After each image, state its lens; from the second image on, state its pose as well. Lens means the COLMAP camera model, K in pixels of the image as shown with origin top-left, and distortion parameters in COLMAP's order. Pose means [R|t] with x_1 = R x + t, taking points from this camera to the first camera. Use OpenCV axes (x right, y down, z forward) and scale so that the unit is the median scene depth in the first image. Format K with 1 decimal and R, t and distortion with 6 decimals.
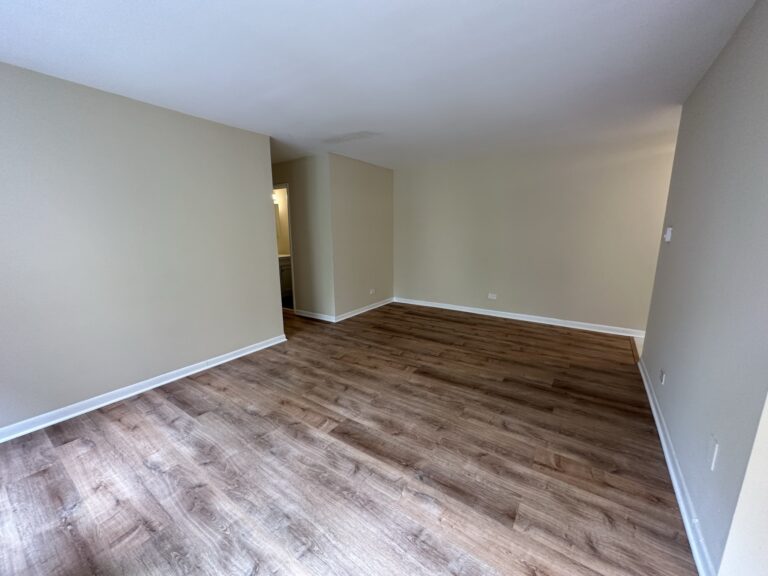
lens RADIAL K [[305.1, 0, 383.3], [0, 305.1, 289.2], [0, 0, 1]] dist [-0.000733, 0.000242]
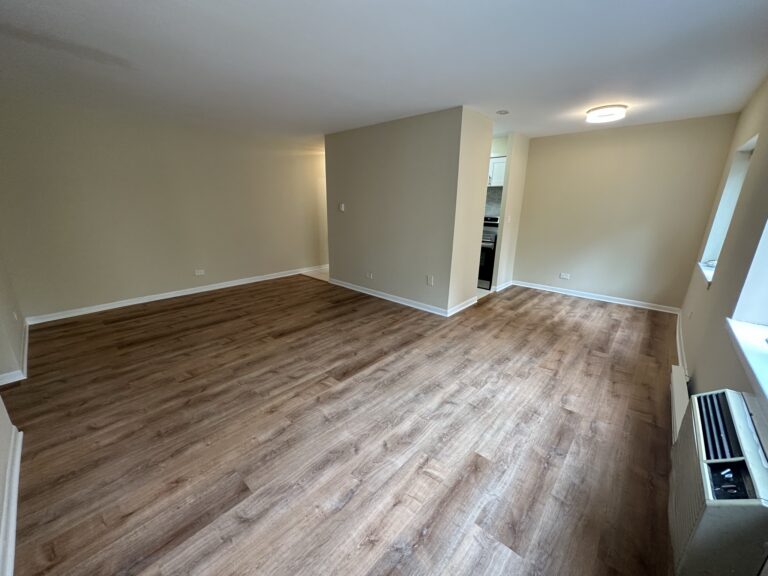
lens RADIAL K [[305.1, 0, 383.3], [0, 305.1, 289.2], [0, 0, 1]] dist [-0.000733, 0.000242]
pose [[0.130256, -0.264281, 0.955609, -0.951457], [0.180547, 0.954028, 0.239234, -0.097162], [-0.974903, 0.141371, 0.171983, 0.467843]]
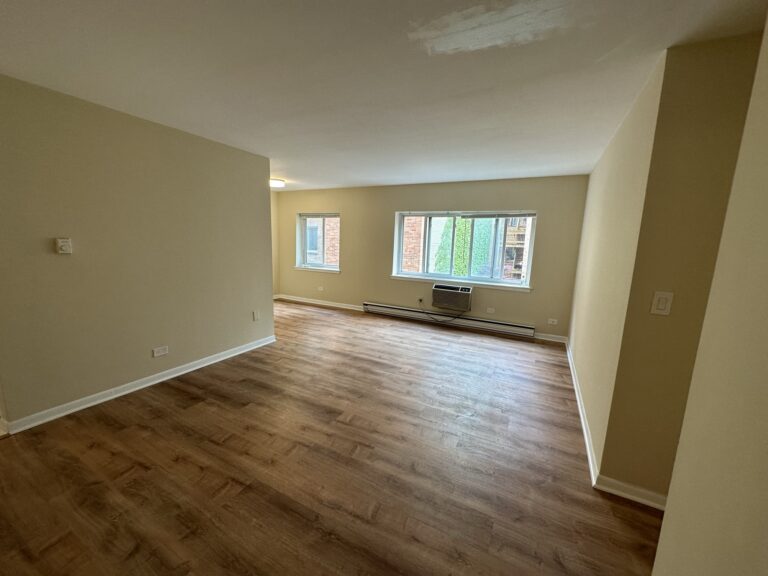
lens RADIAL K [[305.1, 0, 383.3], [0, 305.1, 289.2], [0, 0, 1]] dist [-0.000733, 0.000242]
pose [[-0.992204, -0.003960, -0.124563, 0.106046], [-0.047485, 0.936112, 0.348481, -0.403322], [0.115225, 0.351679, -0.929002, 1.907741]]
